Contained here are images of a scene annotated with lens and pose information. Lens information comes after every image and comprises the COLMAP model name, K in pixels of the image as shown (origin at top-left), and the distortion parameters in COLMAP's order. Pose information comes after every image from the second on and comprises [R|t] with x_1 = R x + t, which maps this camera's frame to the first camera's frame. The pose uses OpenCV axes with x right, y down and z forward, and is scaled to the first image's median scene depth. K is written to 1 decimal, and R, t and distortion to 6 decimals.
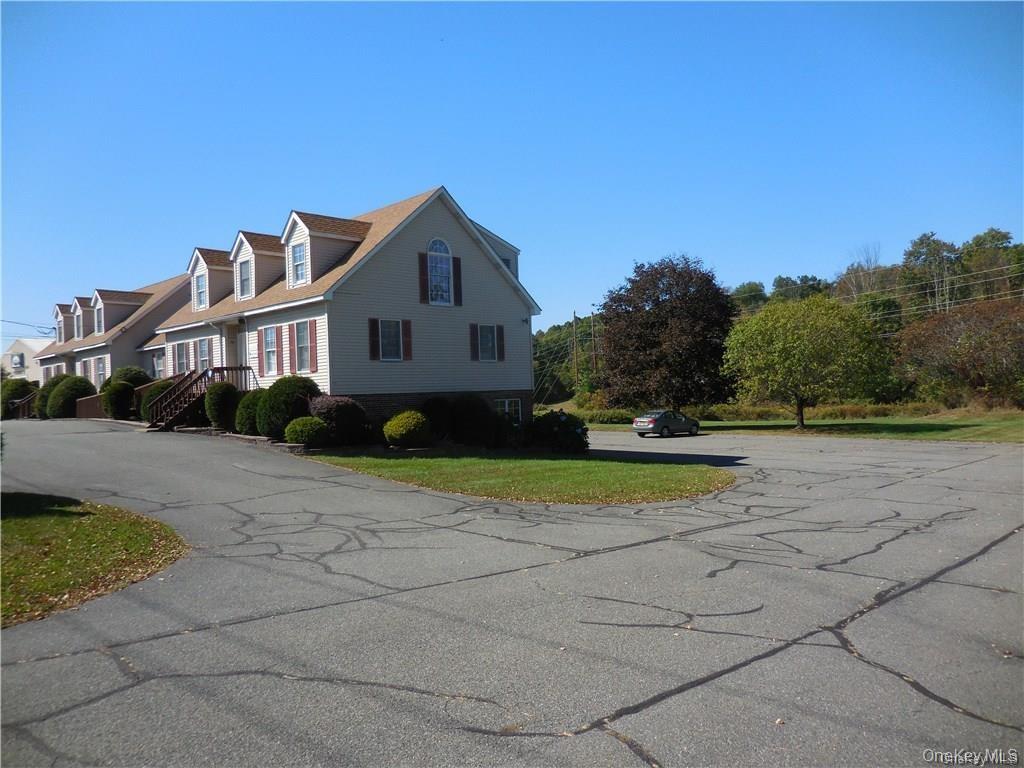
lens RADIAL K [[815.6, 0, 525.4], [0, 815.6, 385.2], [0, 0, 1]] dist [0.032100, 0.011303]
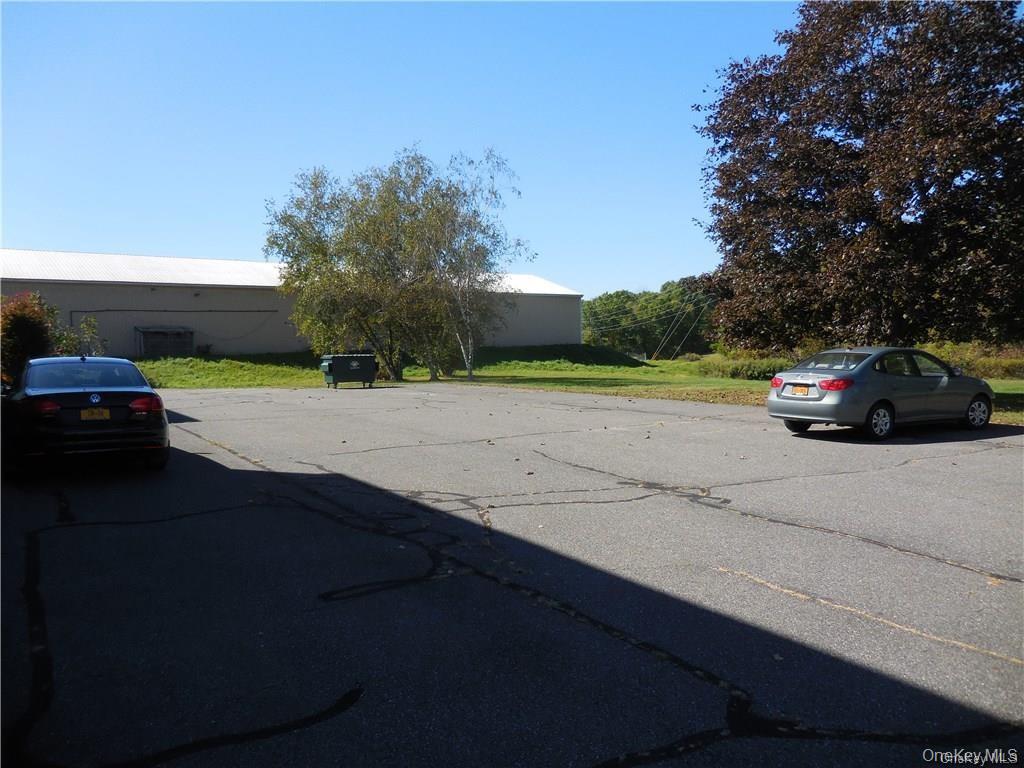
lens RADIAL K [[815.6, 0, 525.4], [0, 815.6, 385.2], [0, 0, 1]] dist [0.032100, 0.011303]
pose [[0.979962, 0.019862, -0.198192, 0.100921], [-0.007851, 0.998094, 0.061207, 0.026428], [0.199030, -0.058424, 0.978250, 0.666465]]
